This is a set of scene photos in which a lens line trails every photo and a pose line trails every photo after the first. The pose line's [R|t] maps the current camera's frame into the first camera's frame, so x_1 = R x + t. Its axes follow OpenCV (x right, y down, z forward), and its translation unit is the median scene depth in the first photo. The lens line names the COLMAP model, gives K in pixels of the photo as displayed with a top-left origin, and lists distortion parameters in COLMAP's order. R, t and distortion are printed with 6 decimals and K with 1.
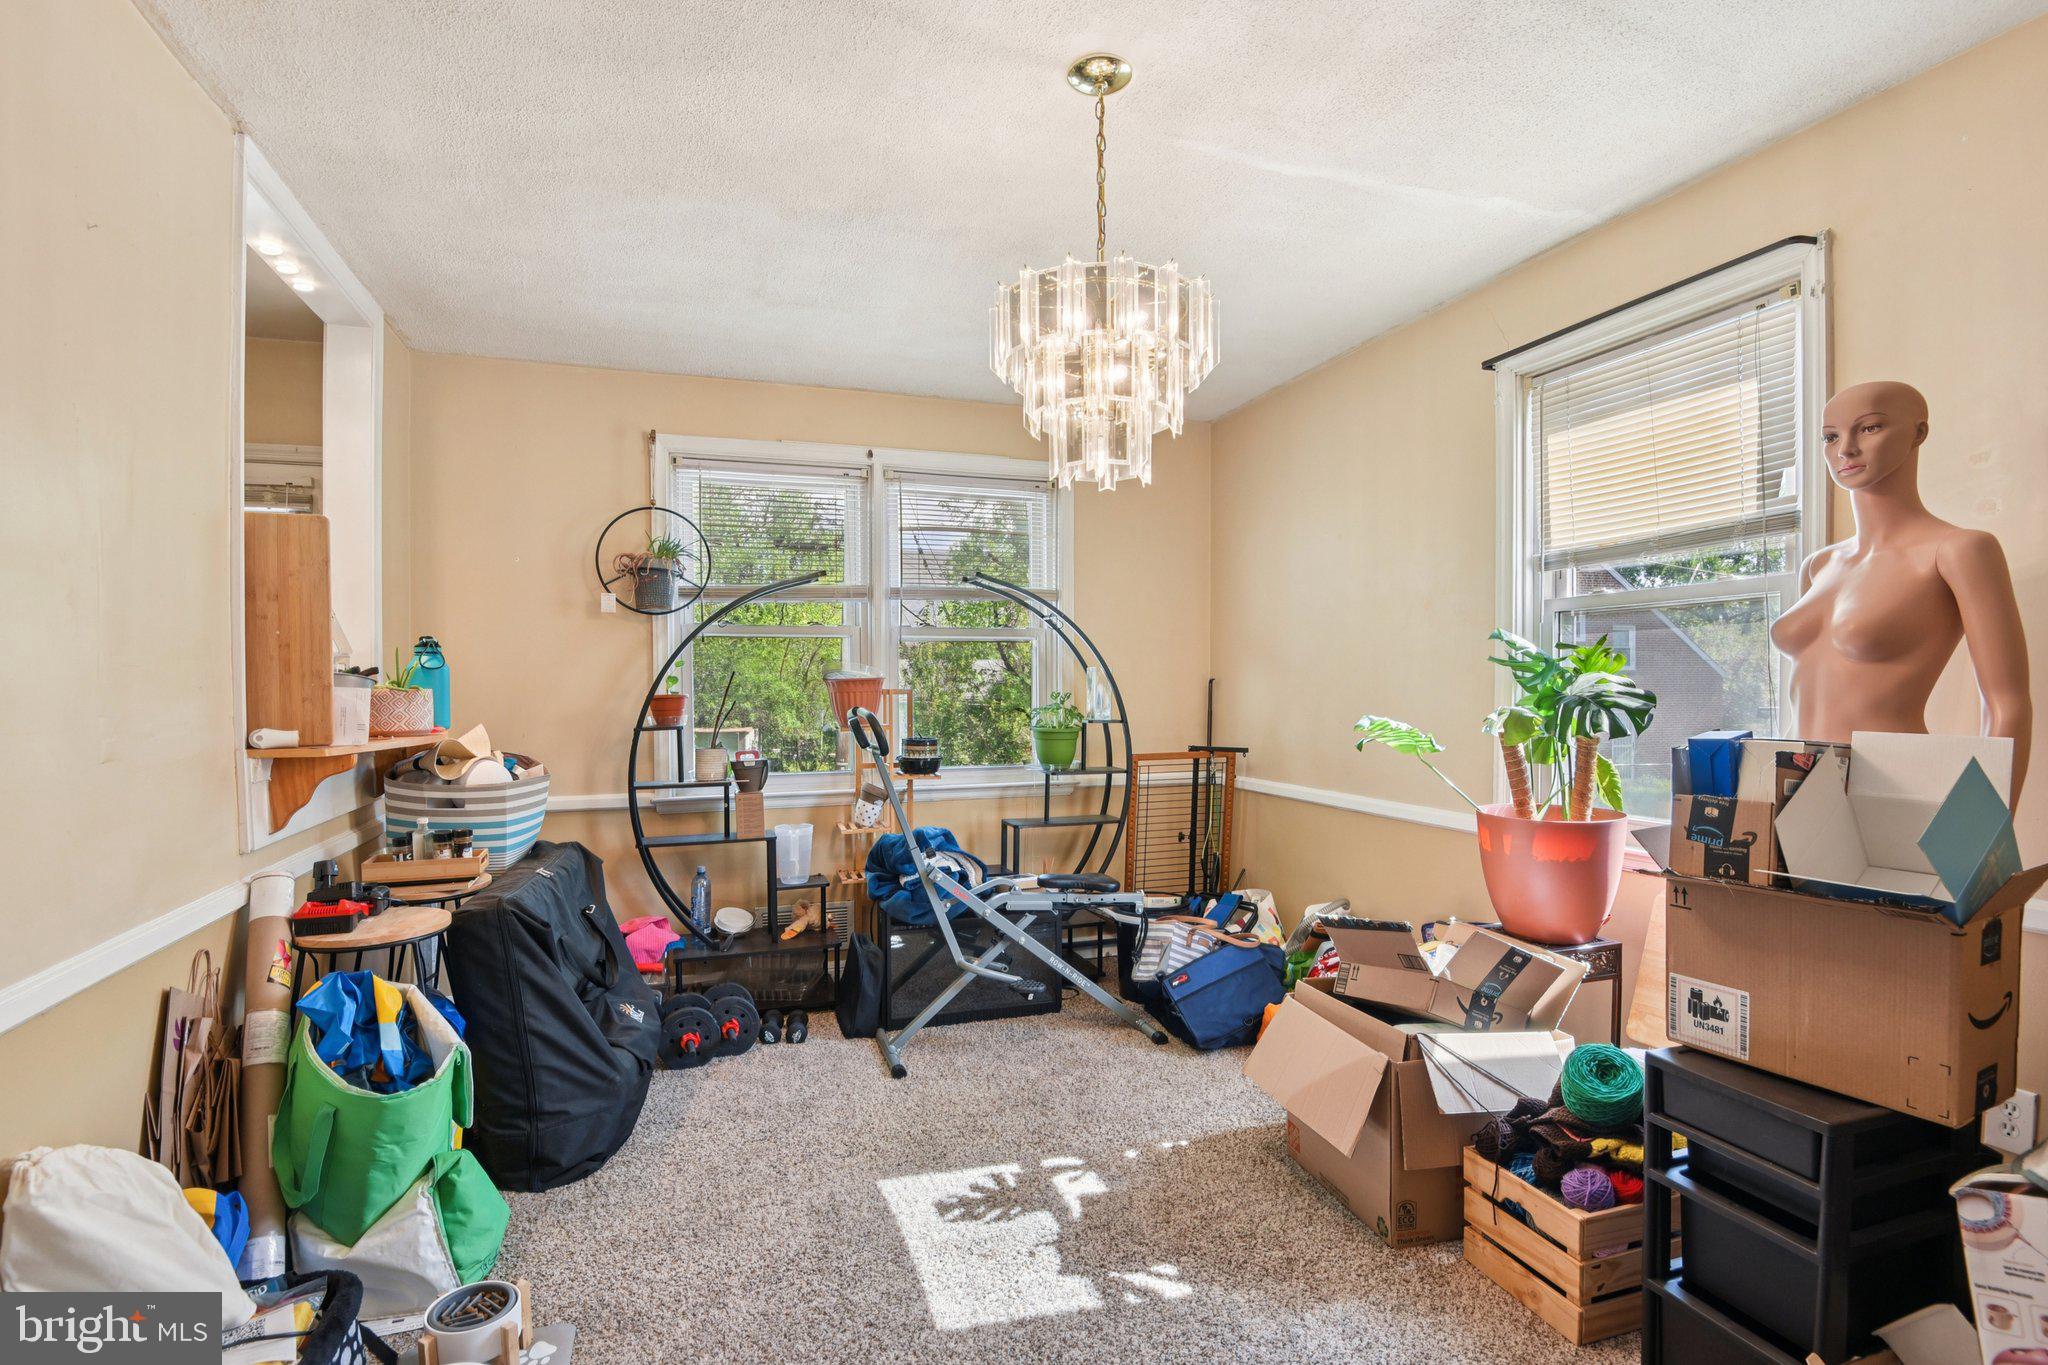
lens RADIAL K [[965.3, 0, 1021.5], [0, 965.3, 686.4], [0, 0, 1]] dist [-0.001321, -0.017652]
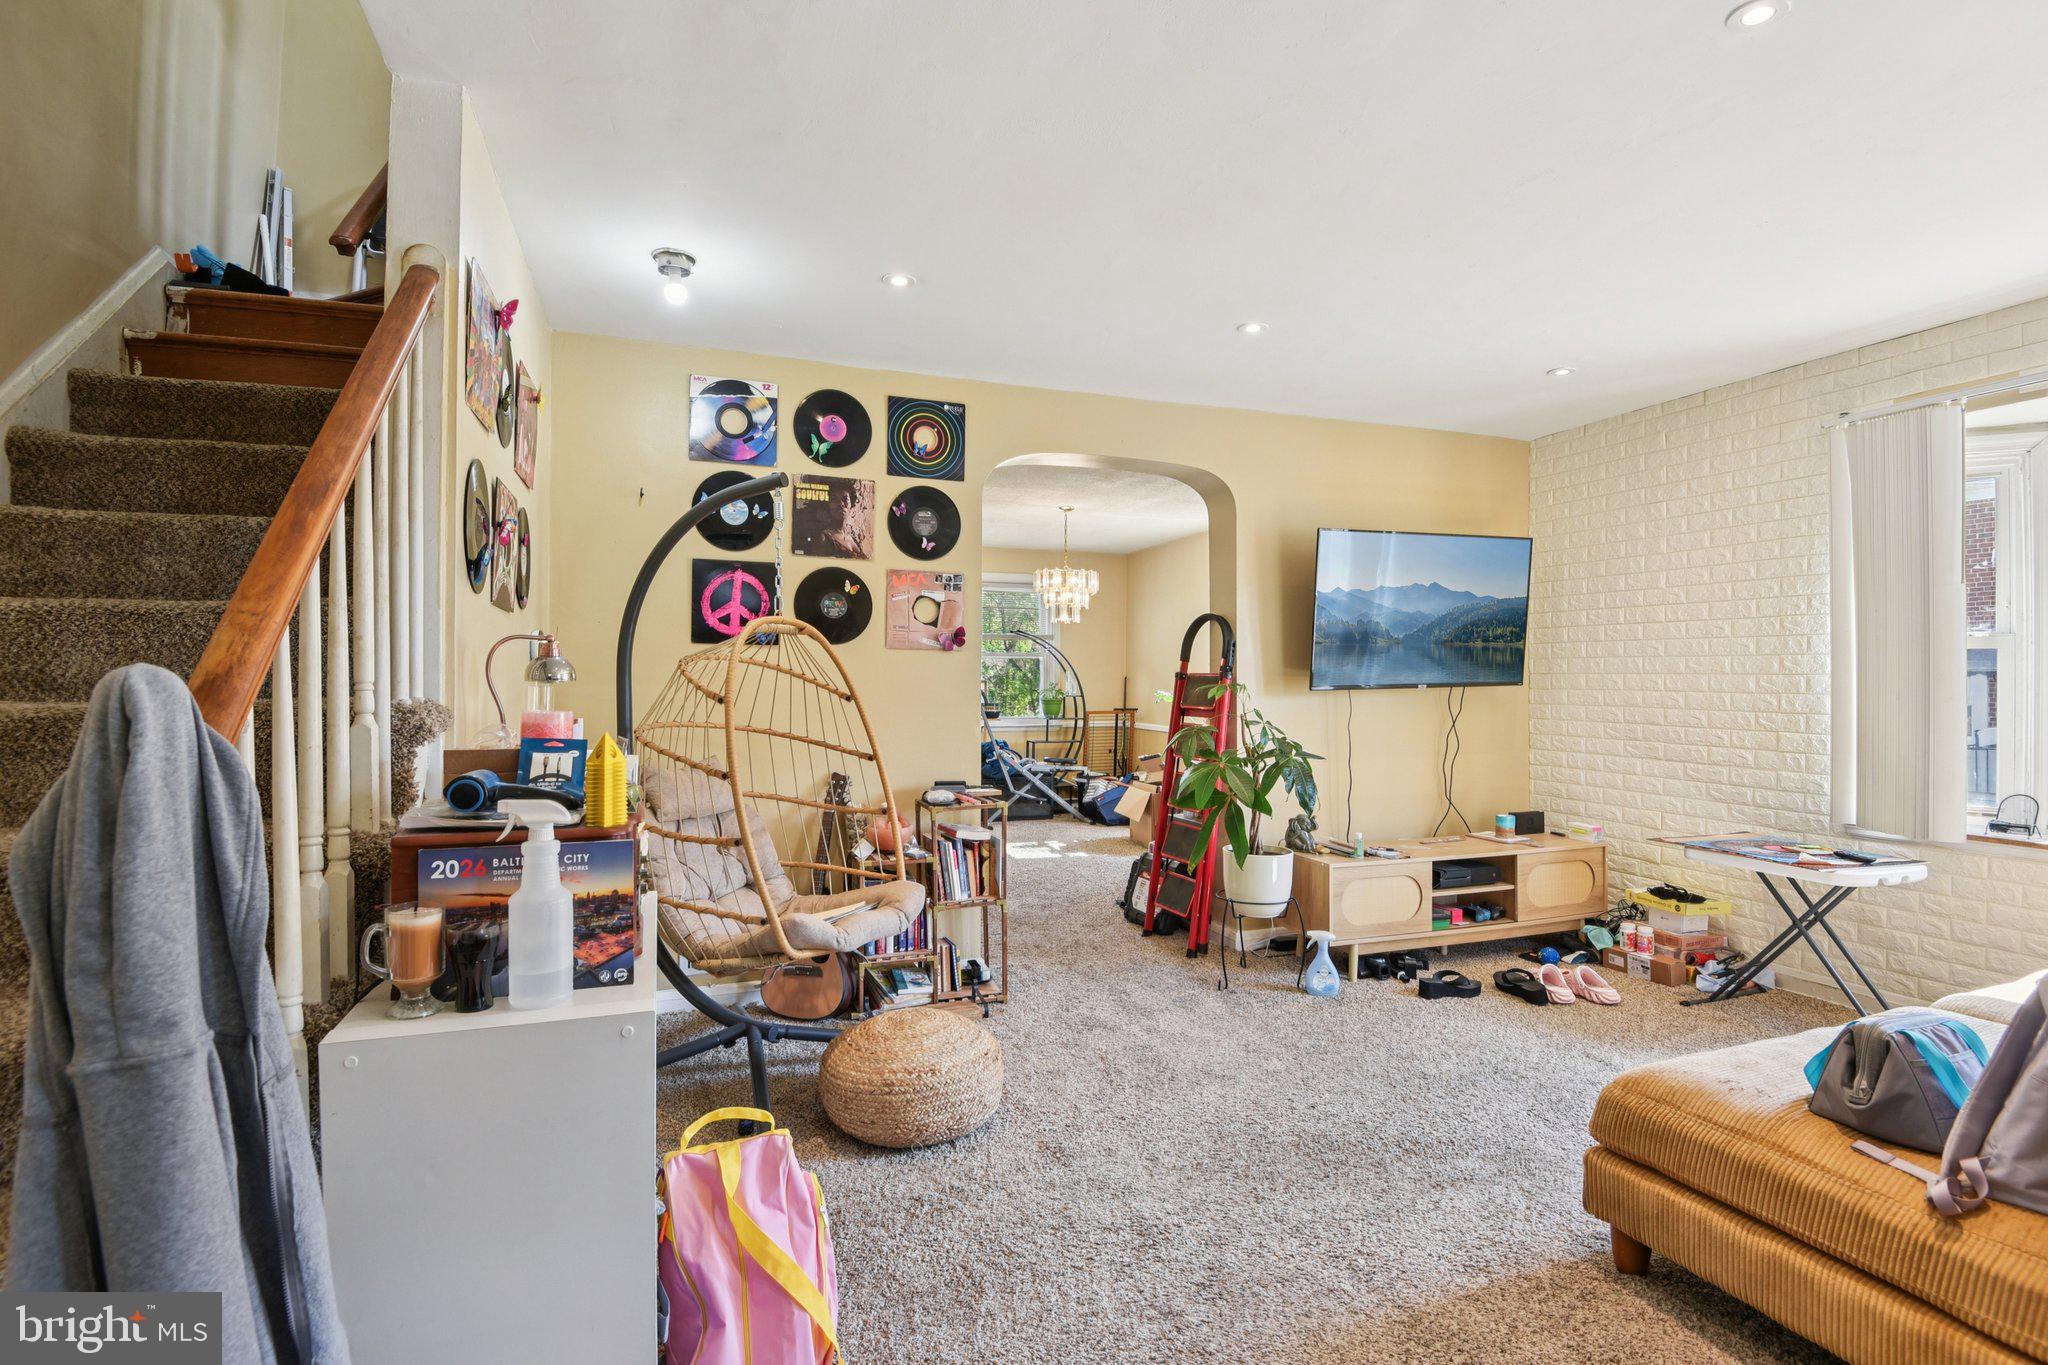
lens RADIAL K [[965.3, 0, 1021.5], [0, 965.3, 686.4], [0, 0, 1]] dist [-0.001321, -0.017652]
pose [[0.999969, 0.003519, 0.007089, -0.053873], [-0.003577, 0.999960, 0.008217, -0.003966], [-0.007060, -0.008242, 0.999941, -1.341734]]
